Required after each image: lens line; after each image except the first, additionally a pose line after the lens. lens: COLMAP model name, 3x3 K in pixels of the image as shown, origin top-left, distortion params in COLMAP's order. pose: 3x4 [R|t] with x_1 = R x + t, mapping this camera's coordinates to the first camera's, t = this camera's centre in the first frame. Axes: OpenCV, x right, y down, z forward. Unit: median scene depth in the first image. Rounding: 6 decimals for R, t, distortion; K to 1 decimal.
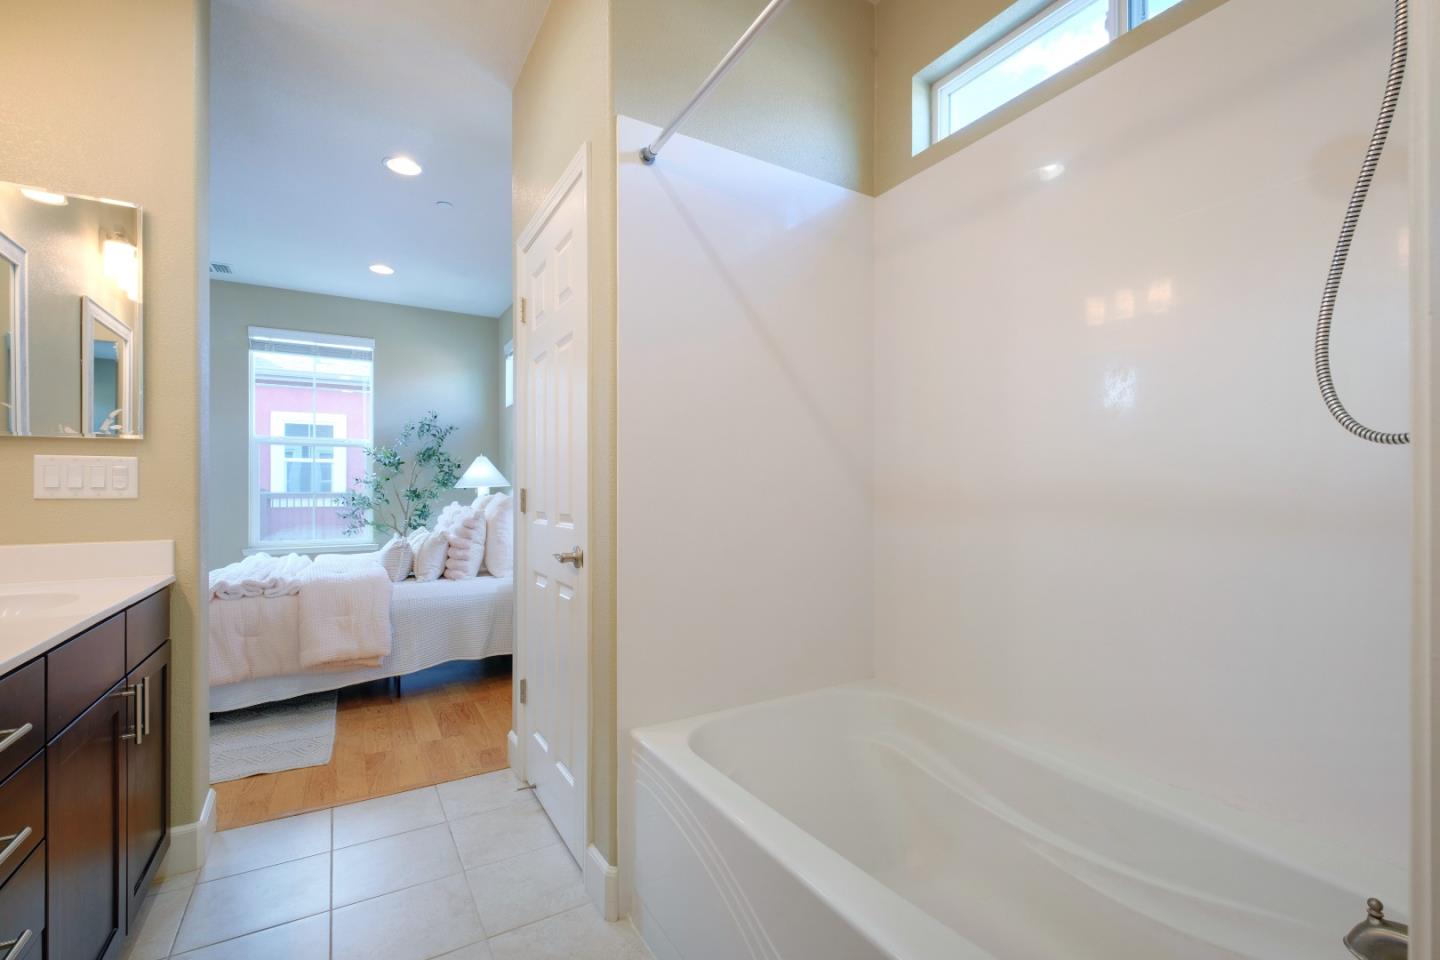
lens RADIAL K [[633.5, 0, 723.2], [0, 633.5, 485.0], [0, 0, 1]] dist [-0.004428, -0.000299]
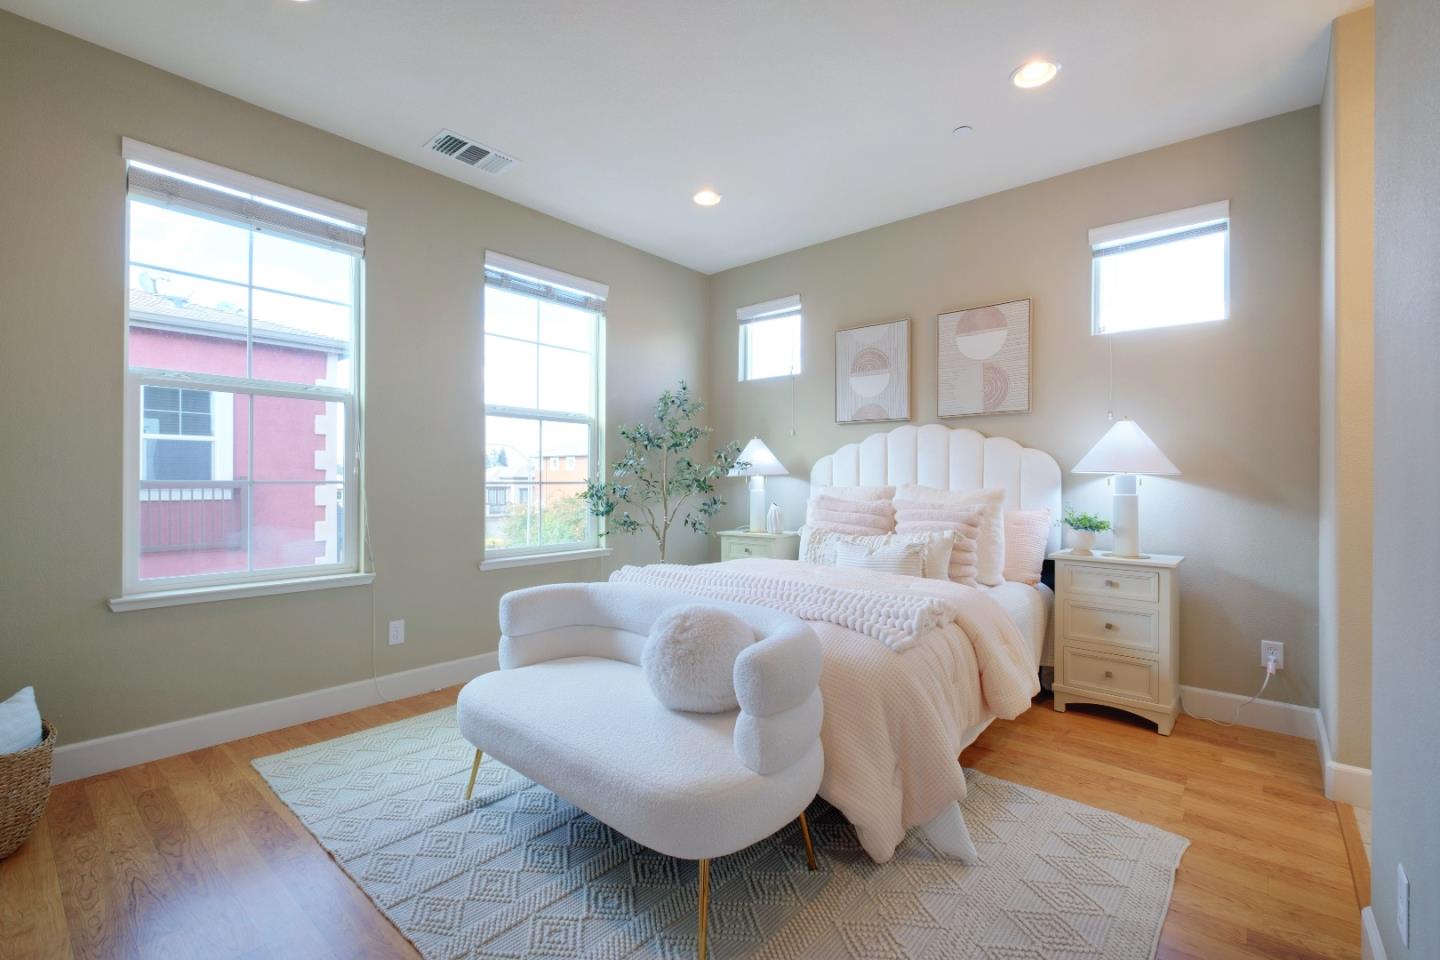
lens RADIAL K [[633.5, 0, 716.6], [0, 633.5, 480.0], [0, 0, 1]] dist [-0.004428, -0.000299]
pose [[0.953853, -0.000587, 0.300274, -0.710926], [-0.003073, 0.999927, 0.011716, -0.000114], [-0.300259, -0.012098, 0.953781, 0.231444]]
